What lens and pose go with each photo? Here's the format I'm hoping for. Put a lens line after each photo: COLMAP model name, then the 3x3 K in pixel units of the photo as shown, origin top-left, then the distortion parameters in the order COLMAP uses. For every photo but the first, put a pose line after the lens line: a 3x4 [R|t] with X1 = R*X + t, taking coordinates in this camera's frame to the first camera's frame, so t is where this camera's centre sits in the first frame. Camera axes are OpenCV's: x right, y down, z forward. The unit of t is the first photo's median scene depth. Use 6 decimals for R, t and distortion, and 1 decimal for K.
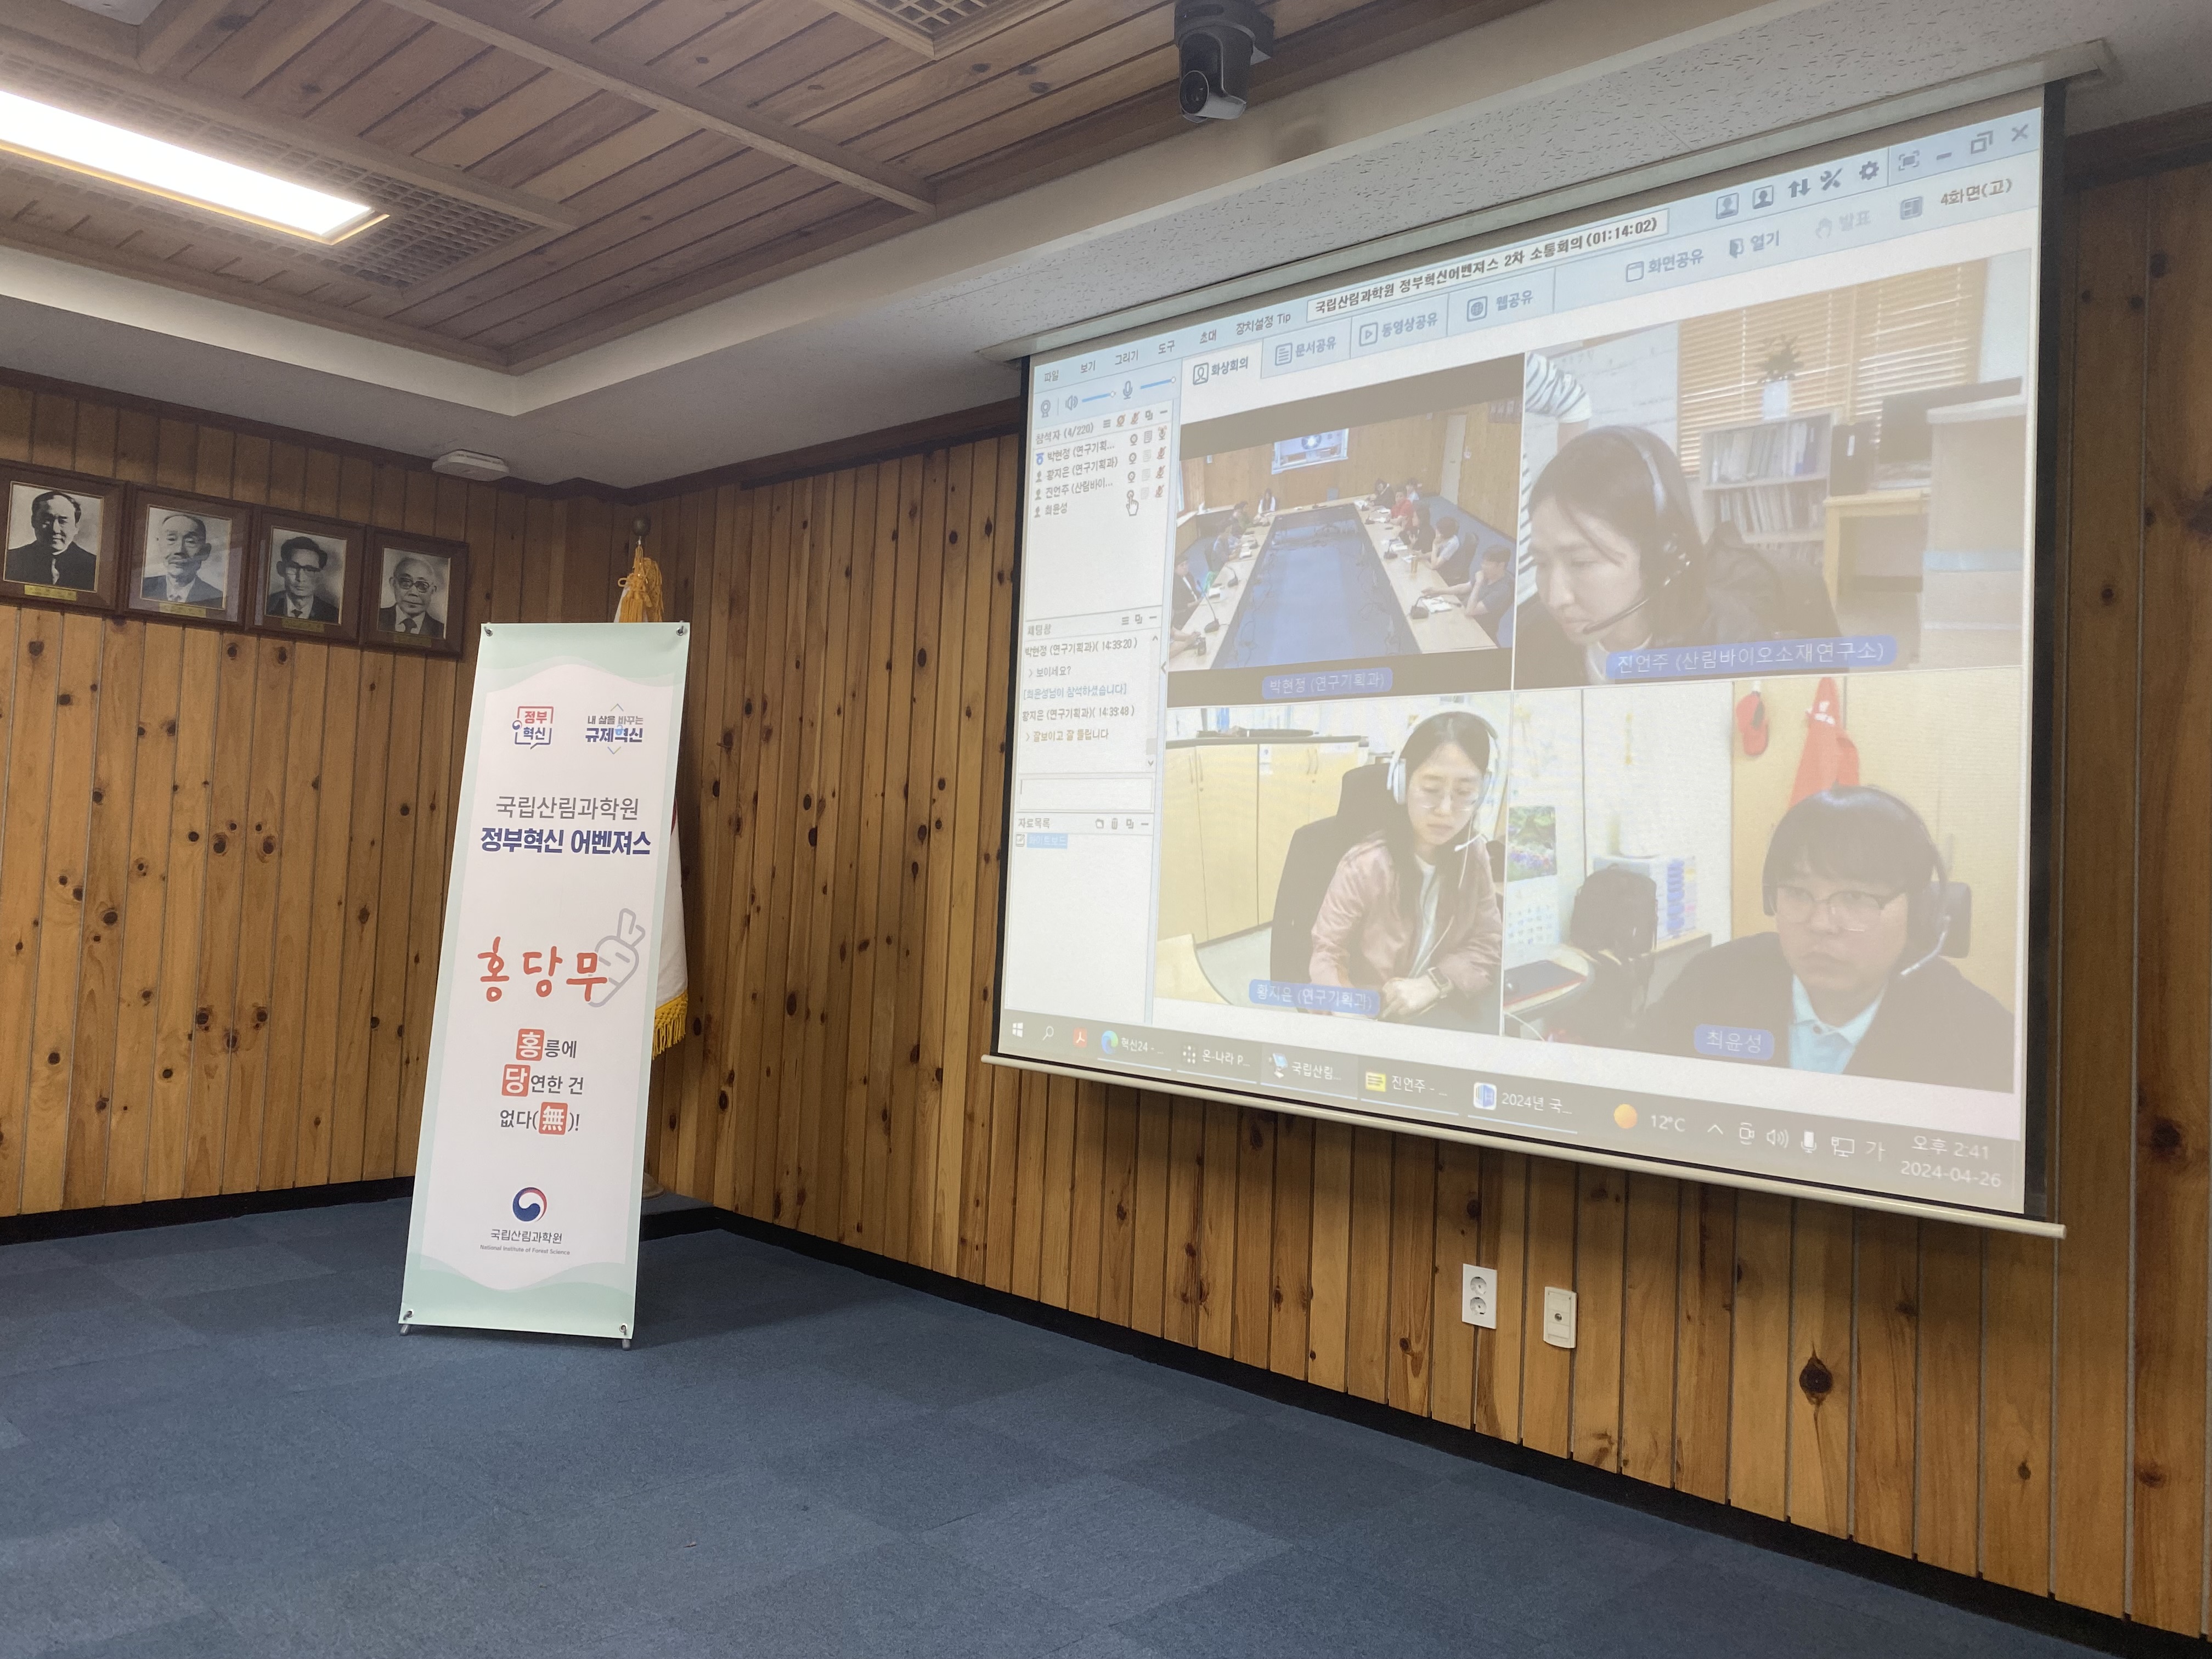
lens RADIAL K [[1679.4, 0, 1107.8], [0, 1679.4, 818.8], [0, 0, 1]] dist [0.001969, 0.000461]
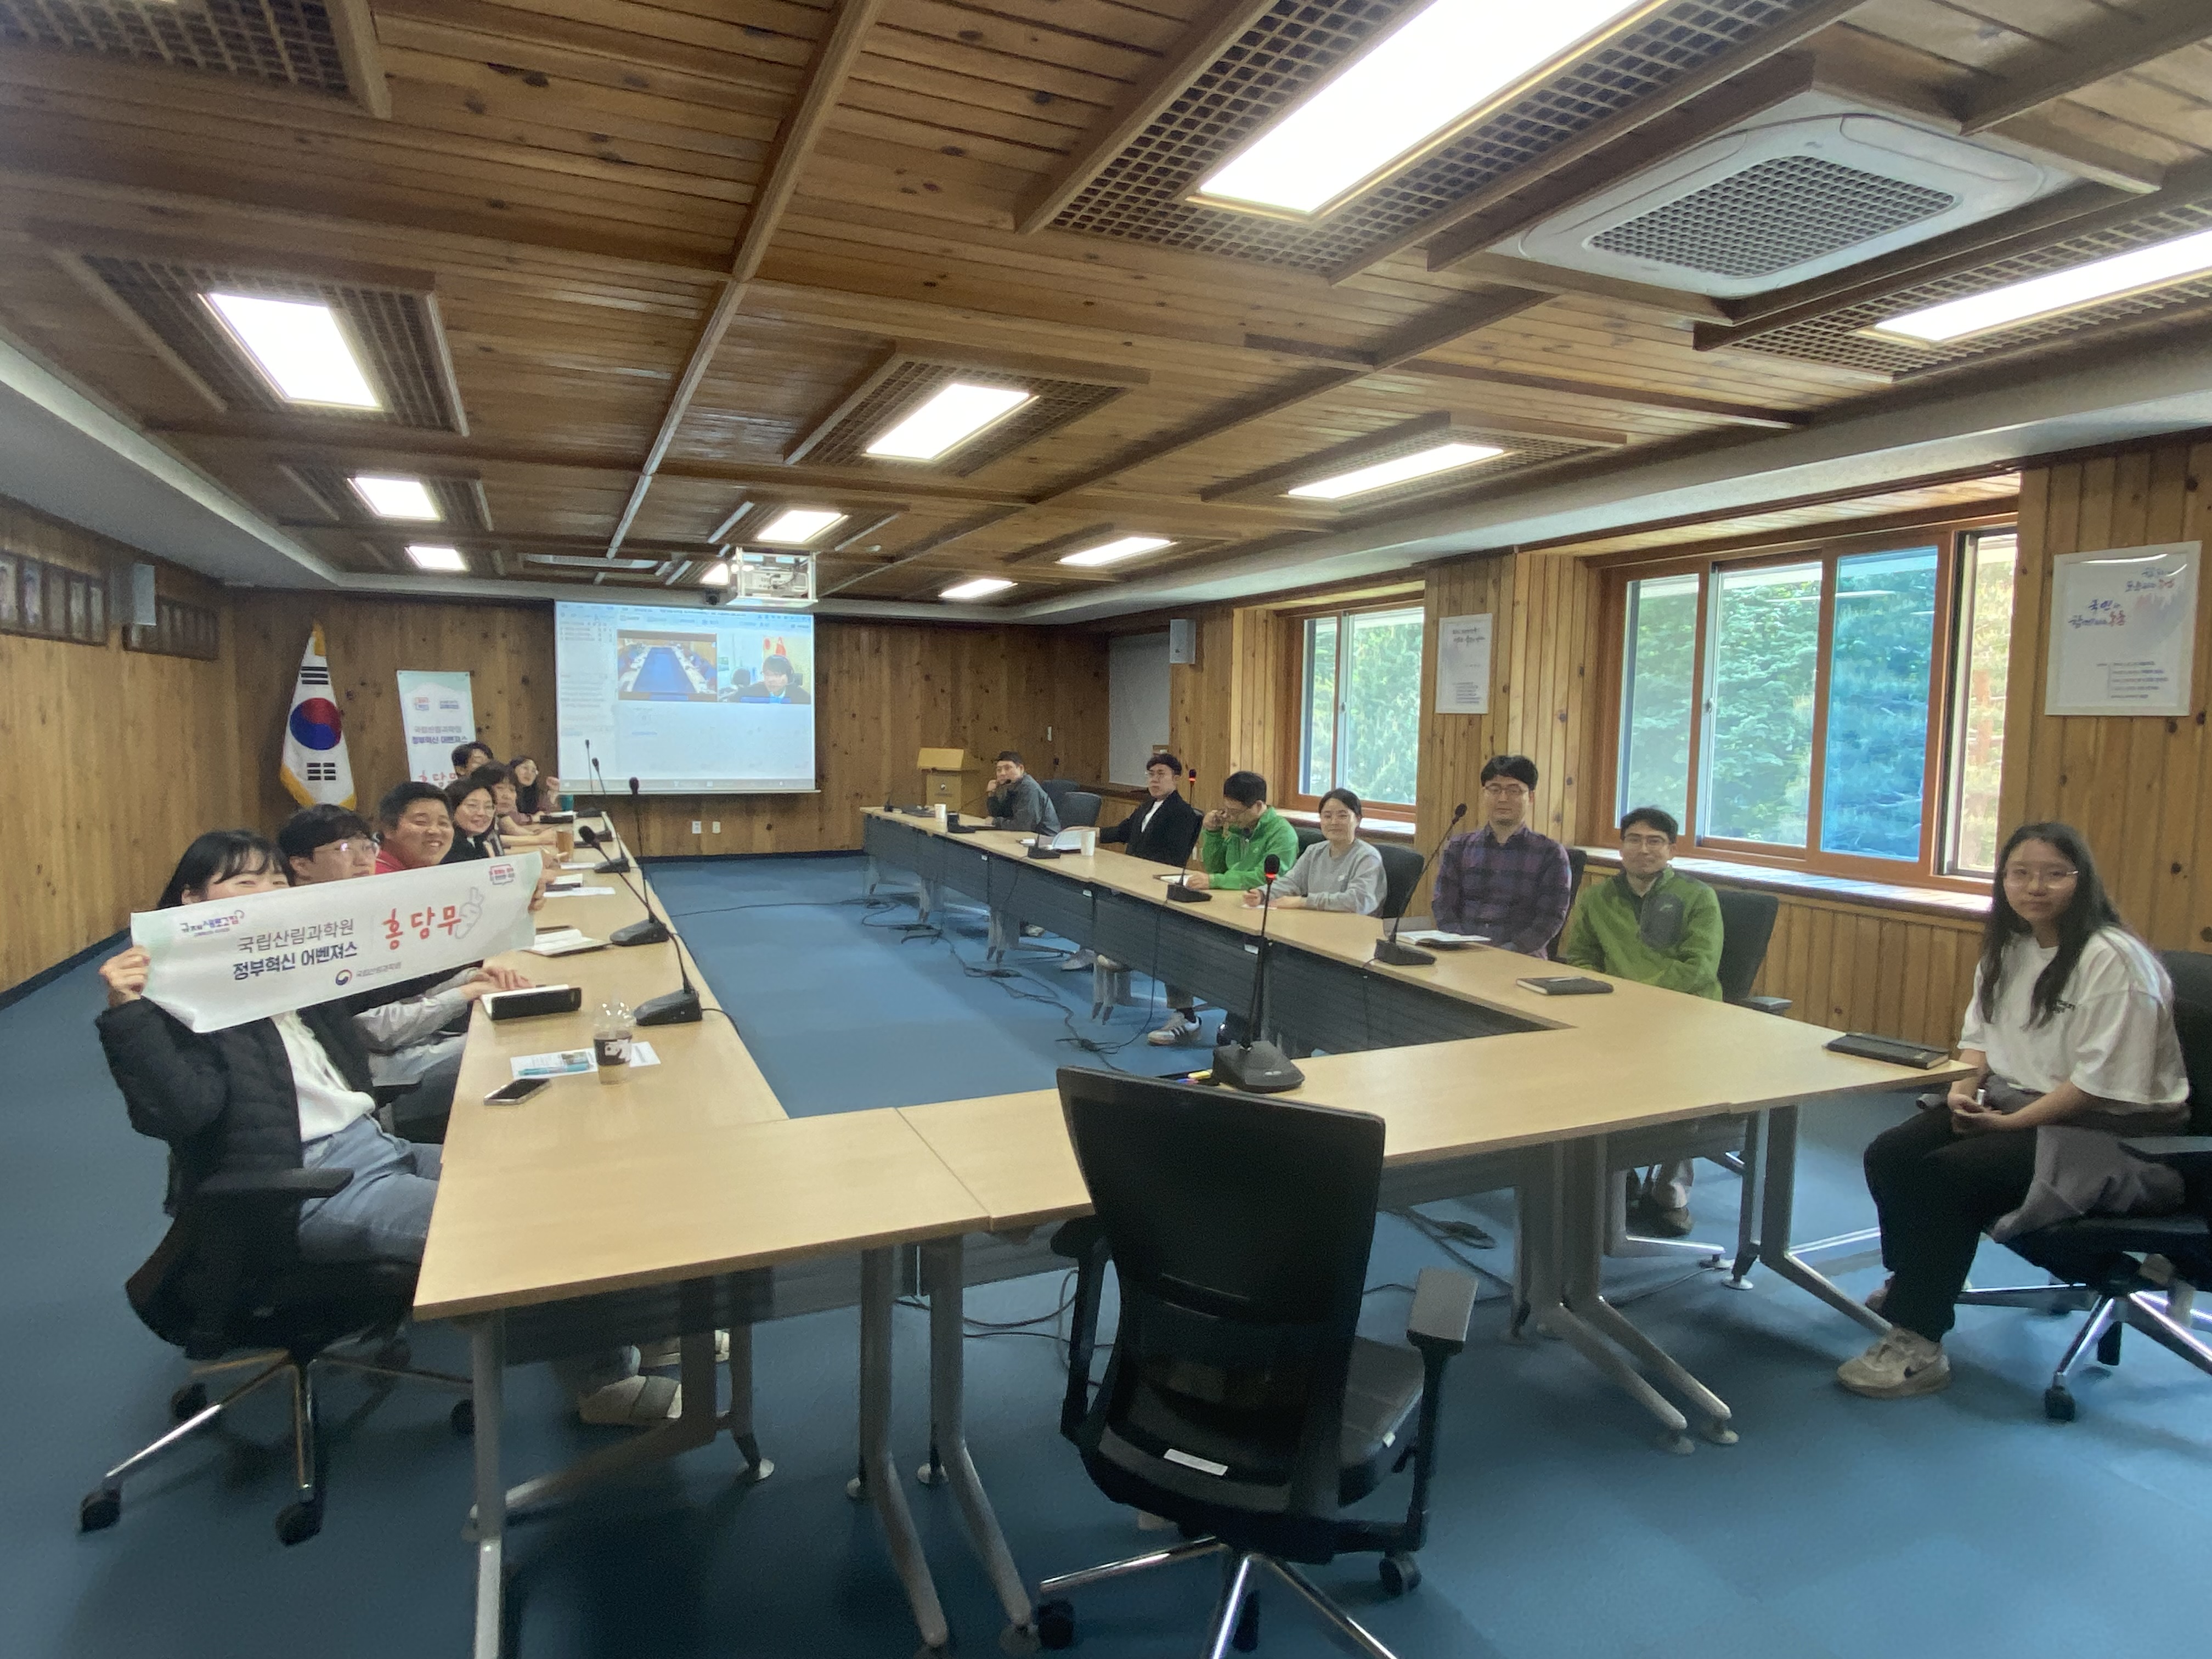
lens RADIAL K [[1262.2, 0, 1103.0], [0, 1262.2, 826.8], [0, 0, 1]] dist [-0.000156, -0.000014]
pose [[0.381348, -0.117260, 0.916965, -2.275220], [-0.029052, 0.989912, 0.138670, -0.213545], [-0.923975, -0.079522, 0.374094, -1.215491]]
